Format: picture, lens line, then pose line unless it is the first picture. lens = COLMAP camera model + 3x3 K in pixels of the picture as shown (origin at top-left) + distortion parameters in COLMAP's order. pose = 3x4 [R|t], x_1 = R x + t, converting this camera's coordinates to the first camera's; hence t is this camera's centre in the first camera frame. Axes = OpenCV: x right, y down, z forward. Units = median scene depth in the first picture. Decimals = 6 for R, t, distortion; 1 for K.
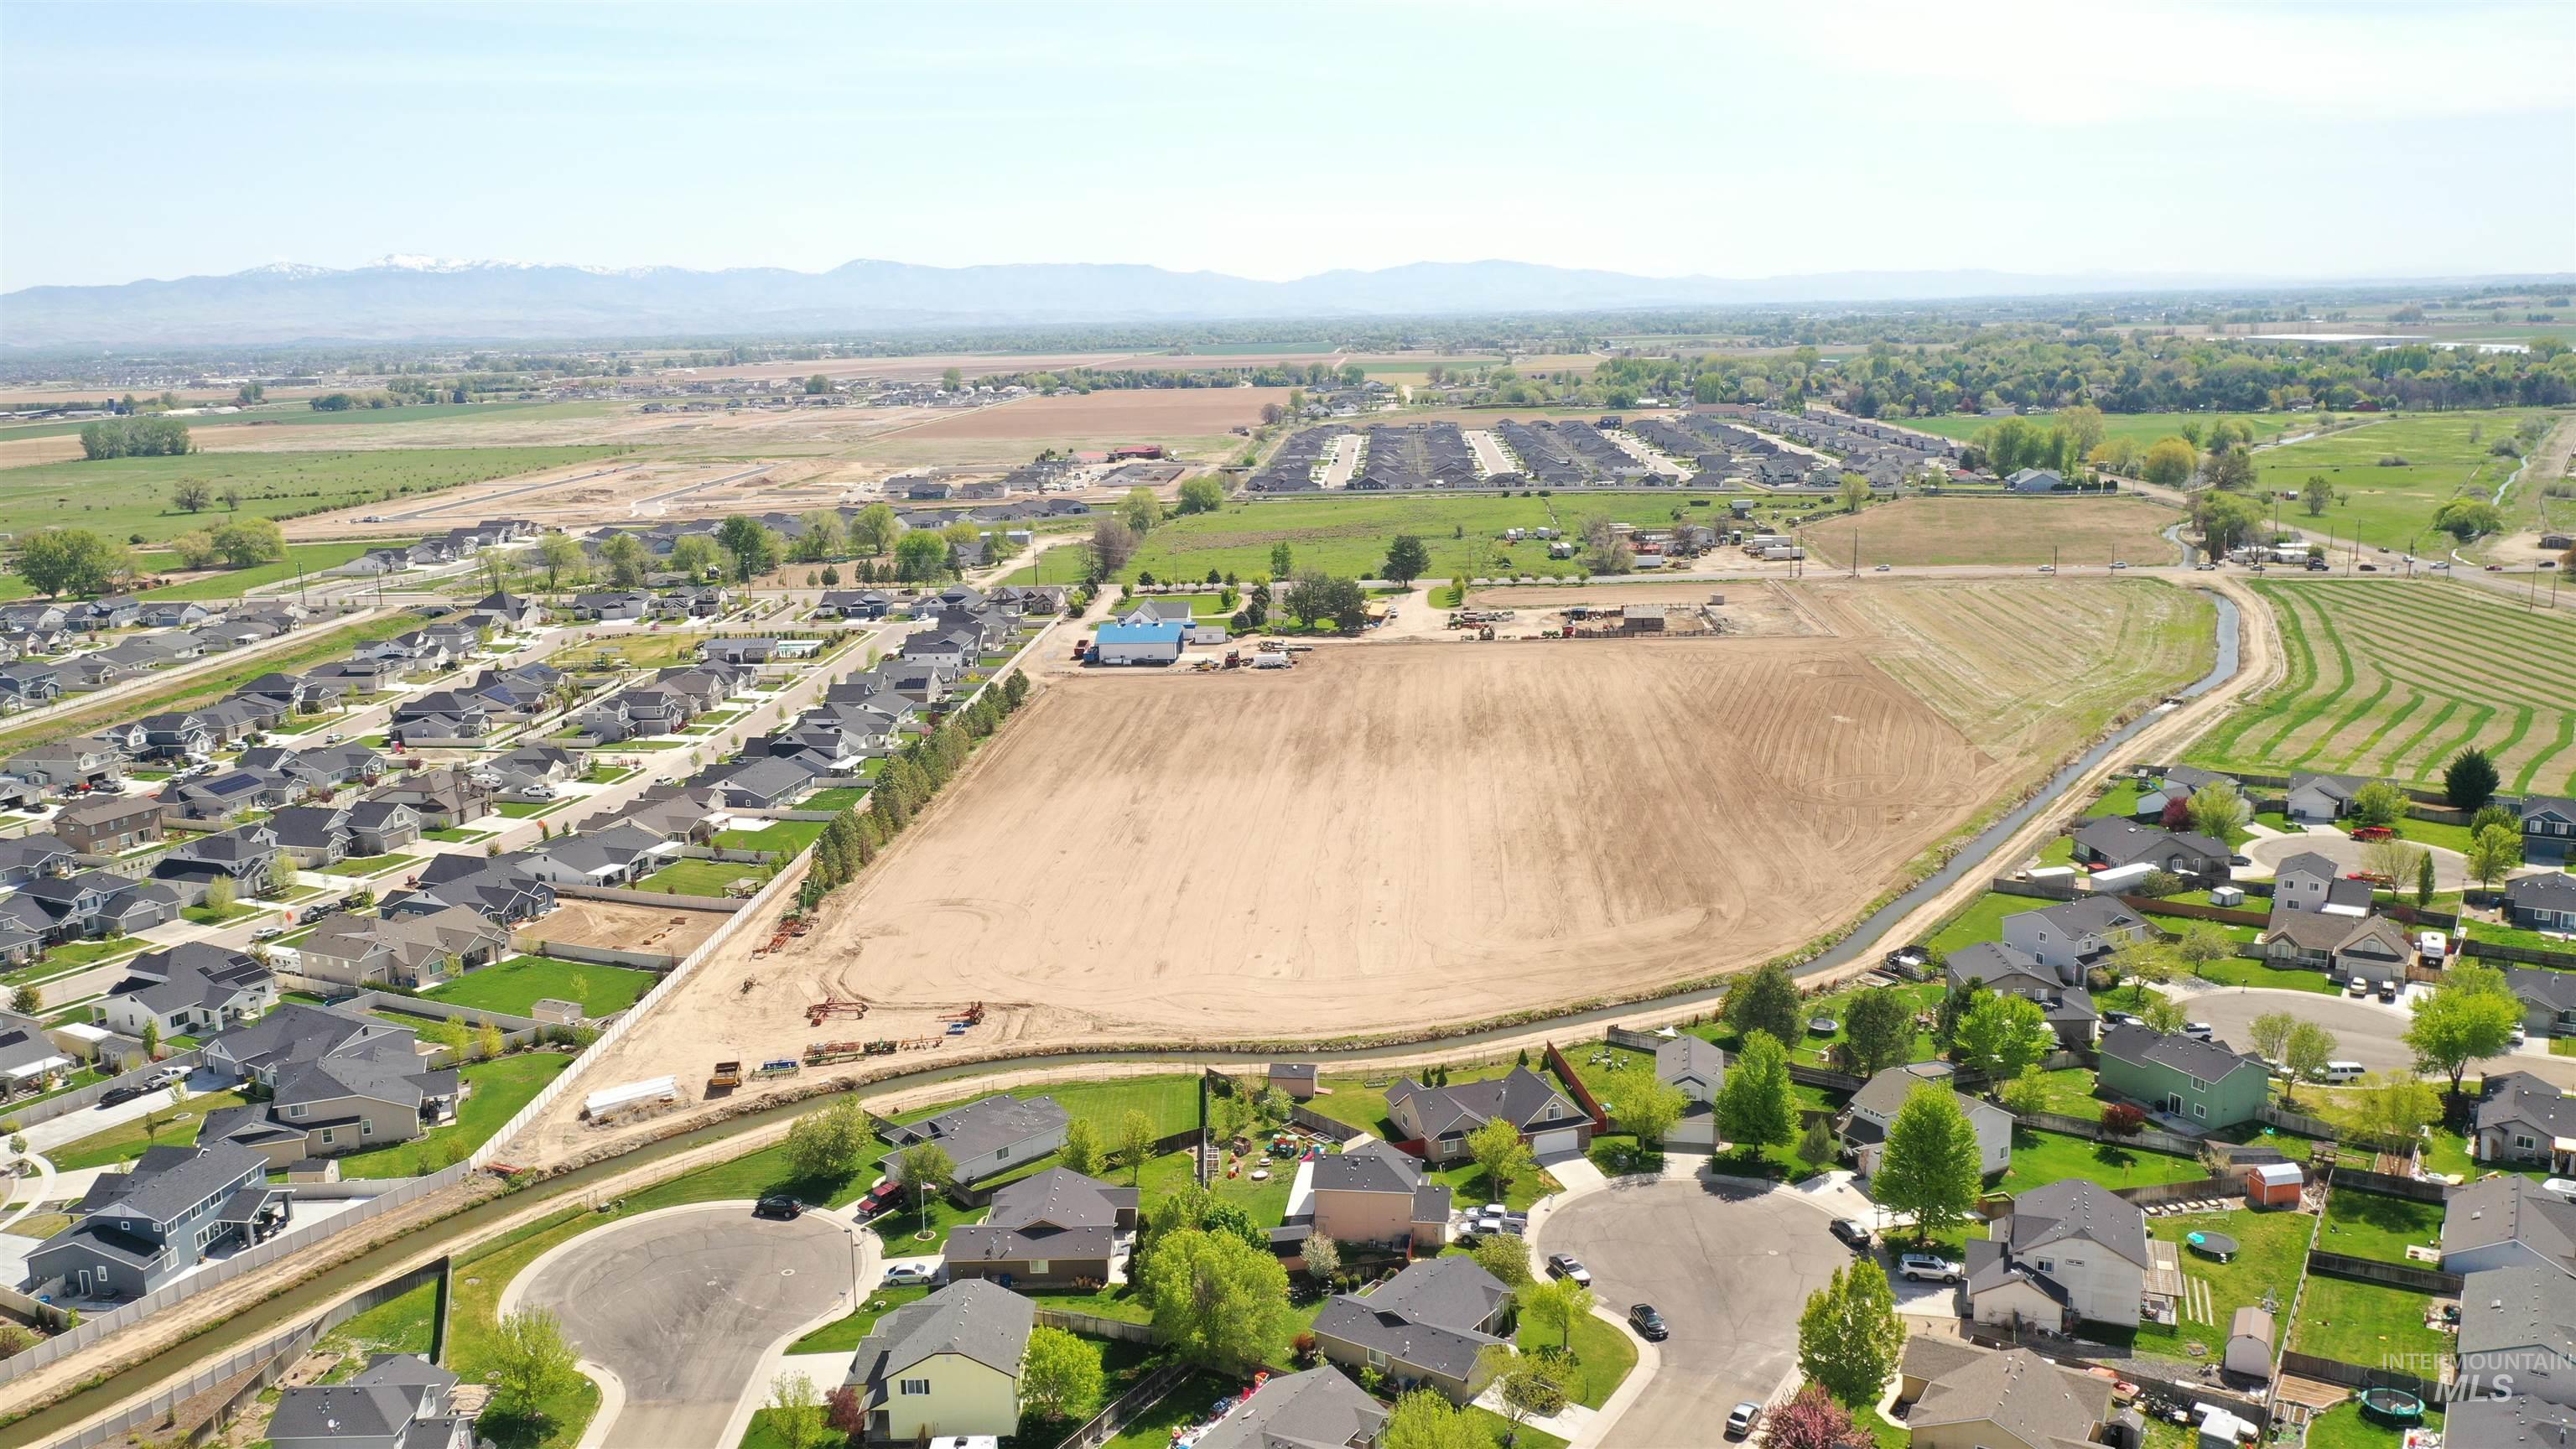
lens RADIAL K [[2033.8, 0, 1283.1], [0, 2033.8, 715.7], [0, 0, 1]] dist [0.004602, 0.005554]
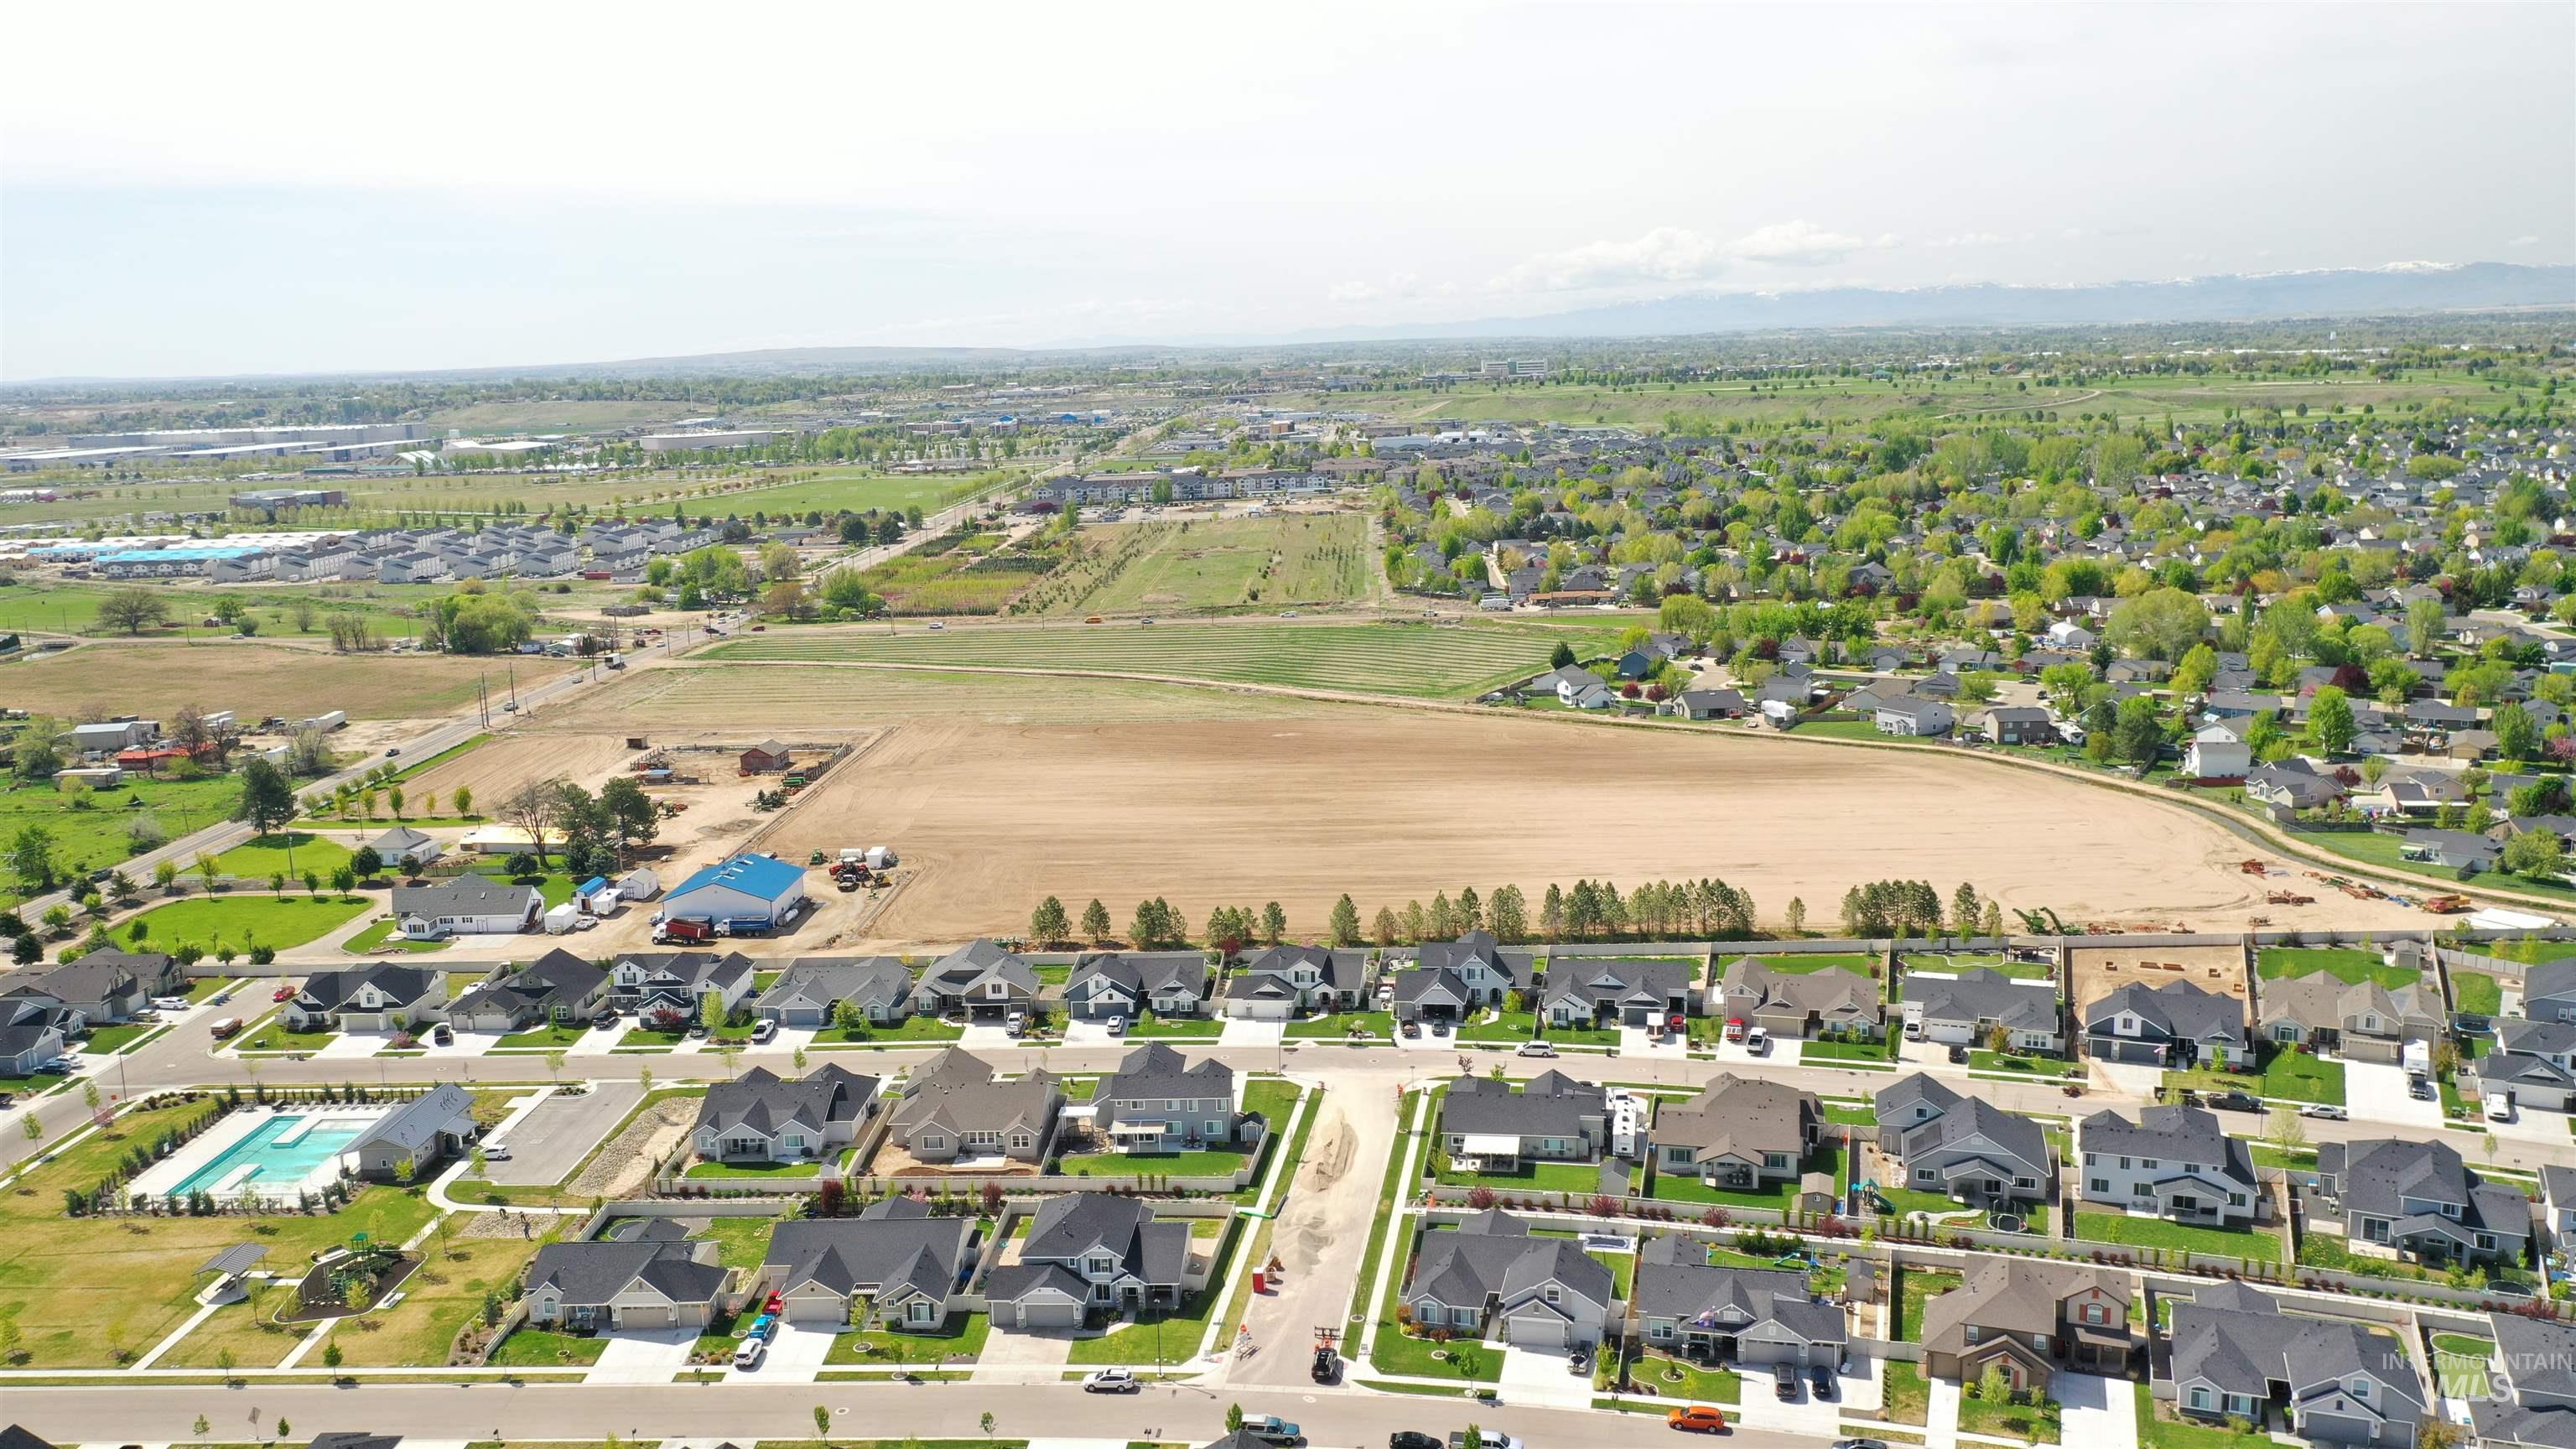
lens RADIAL K [[2033.8, 0, 1283.1], [0, 2033.8, 715.7], [0, 0, 1]] dist [0.004602, 0.005554]
pose [[-0.013885, -0.154125, 0.987954, -0.371566], [0.223570, 0.962556, 0.153305, -0.078940], [-0.974589, 0.223005, 0.021092, 0.390216]]
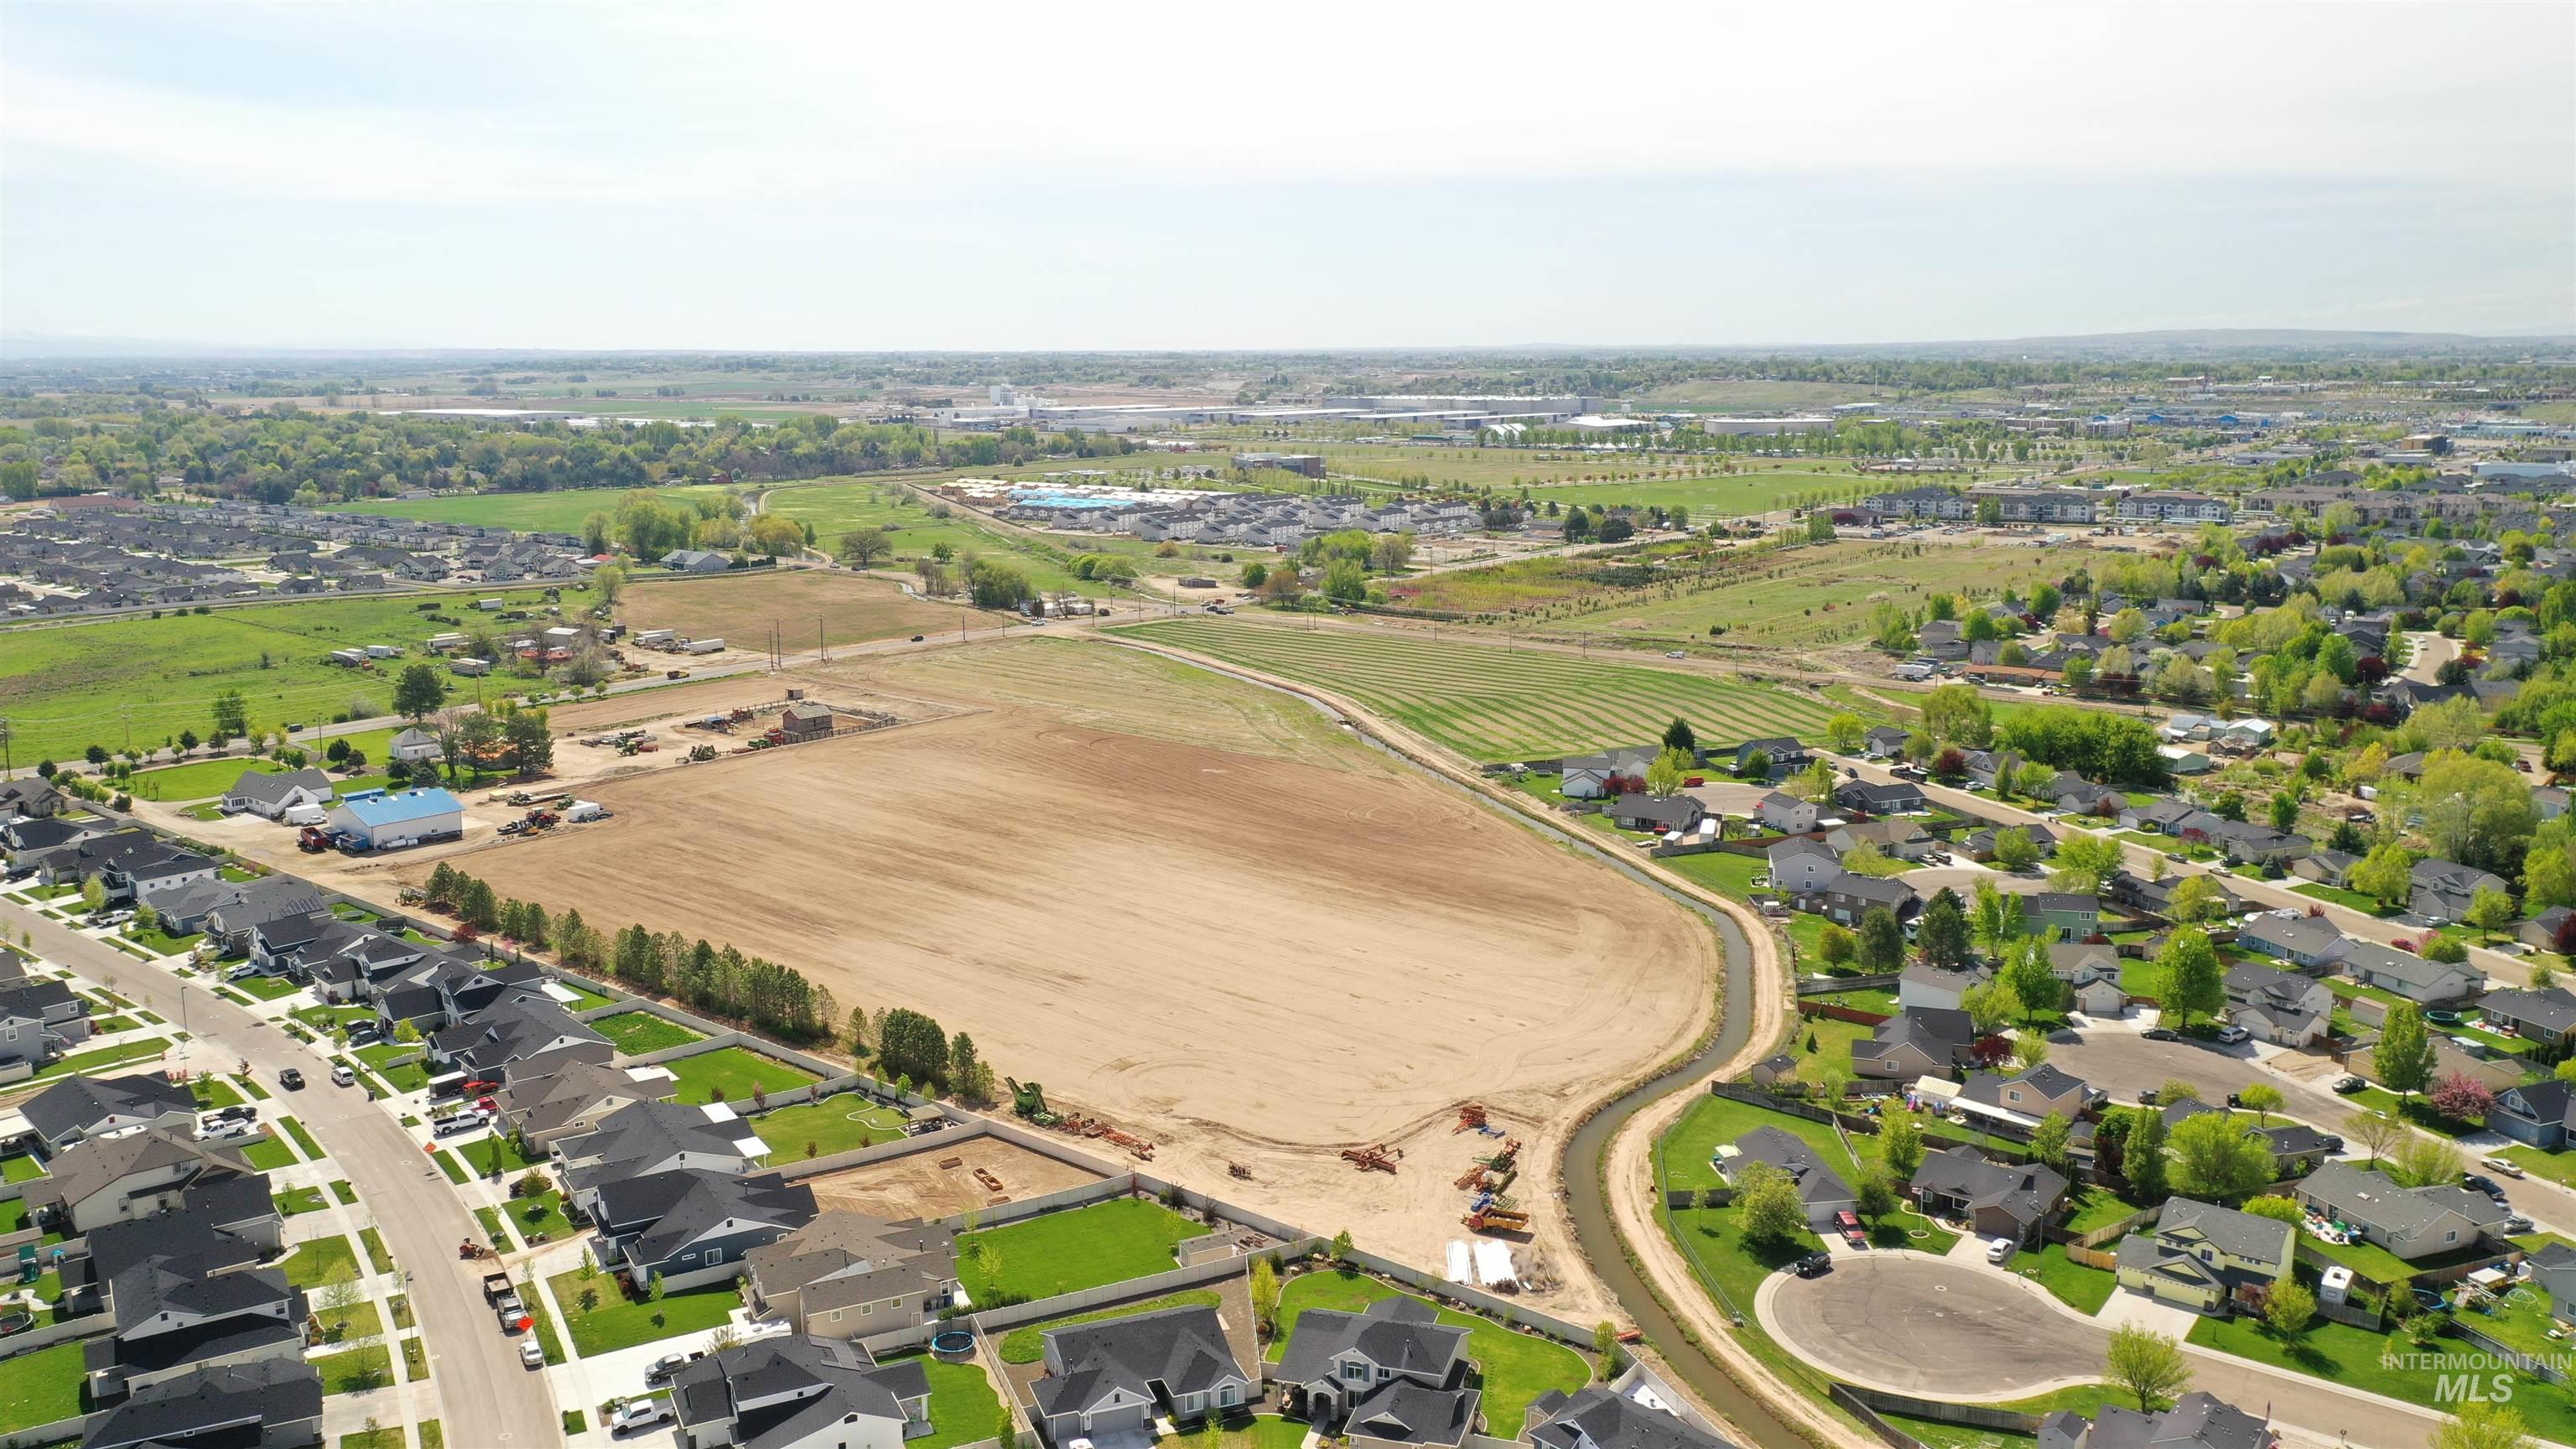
lens RADIAL K [[2033.8, 0, 1283.1], [0, 2033.8, 715.7], [0, 0, 1]] dist [0.004602, 0.005554]
pose [[0.603348, -0.121109, 0.788229, -0.247848], [0.146566, 0.988405, 0.039677, -0.028306], [-0.783894, 0.091589, 0.614102, 0.099910]]
